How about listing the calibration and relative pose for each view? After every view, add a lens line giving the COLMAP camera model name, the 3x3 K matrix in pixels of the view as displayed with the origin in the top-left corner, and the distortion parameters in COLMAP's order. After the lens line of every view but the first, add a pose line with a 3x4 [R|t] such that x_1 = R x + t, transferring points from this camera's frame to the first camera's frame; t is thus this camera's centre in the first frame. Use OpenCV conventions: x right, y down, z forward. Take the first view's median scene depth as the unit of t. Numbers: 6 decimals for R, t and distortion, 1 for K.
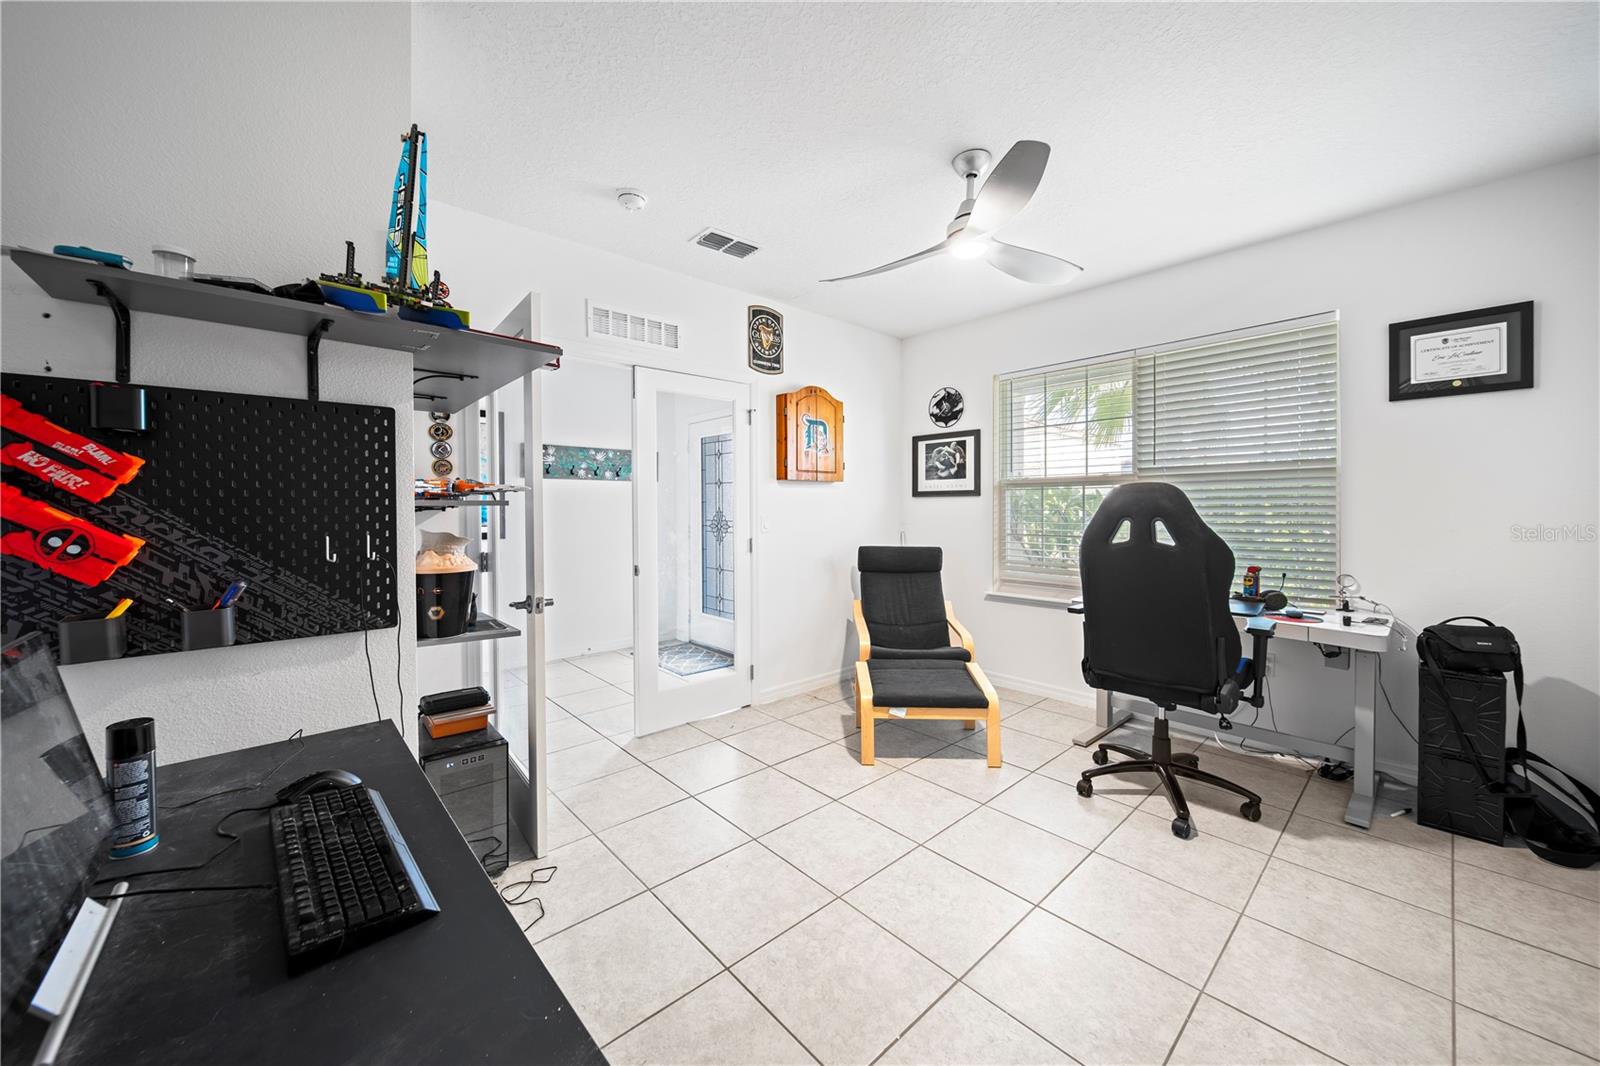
lens RADIAL K [[588.8, 0, 792.2], [0, 588.8, 519.4], [0, 0, 1]] dist [-0.001396, -0.000073]
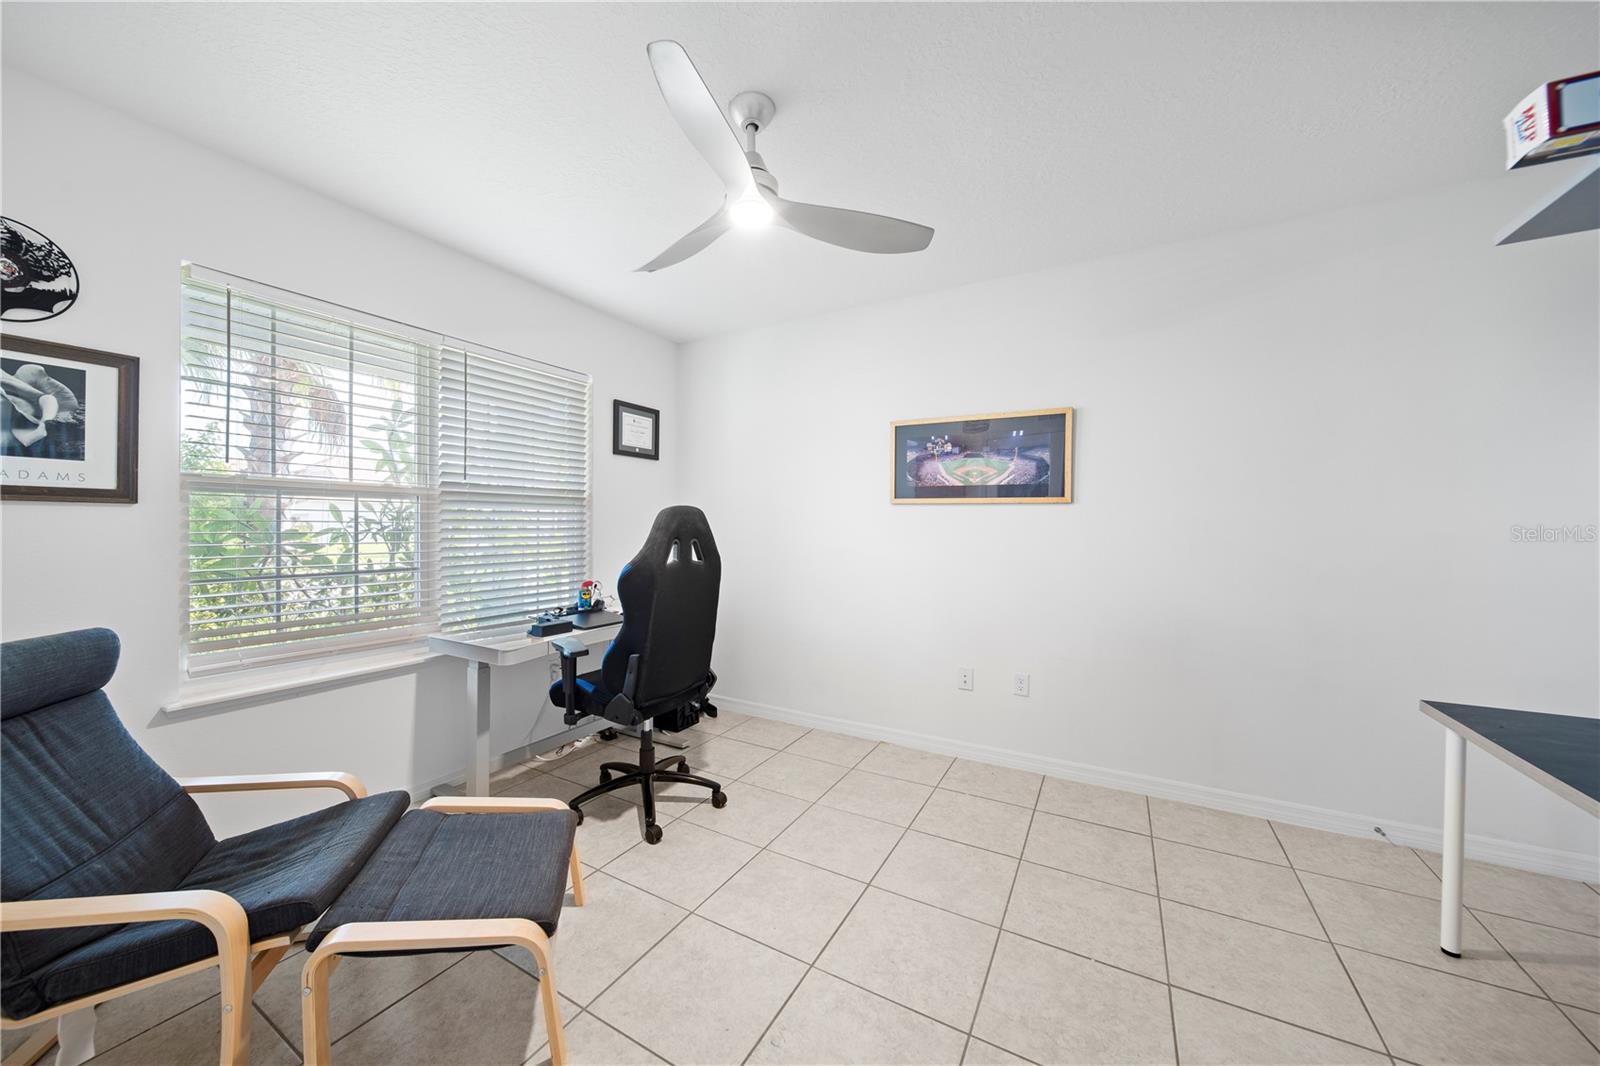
lens RADIAL K [[557.4, 0, 793.6], [0, 557.4, 529.6], [0, 0, 1]] dist [-0.002008, -0.000125]
pose [[-0.305254, -0.003453, 0.952265, -0.247471], [0.014145, 0.999867, 0.008160, -0.016103], [-0.952166, 0.015961, -0.305164, 0.646504]]
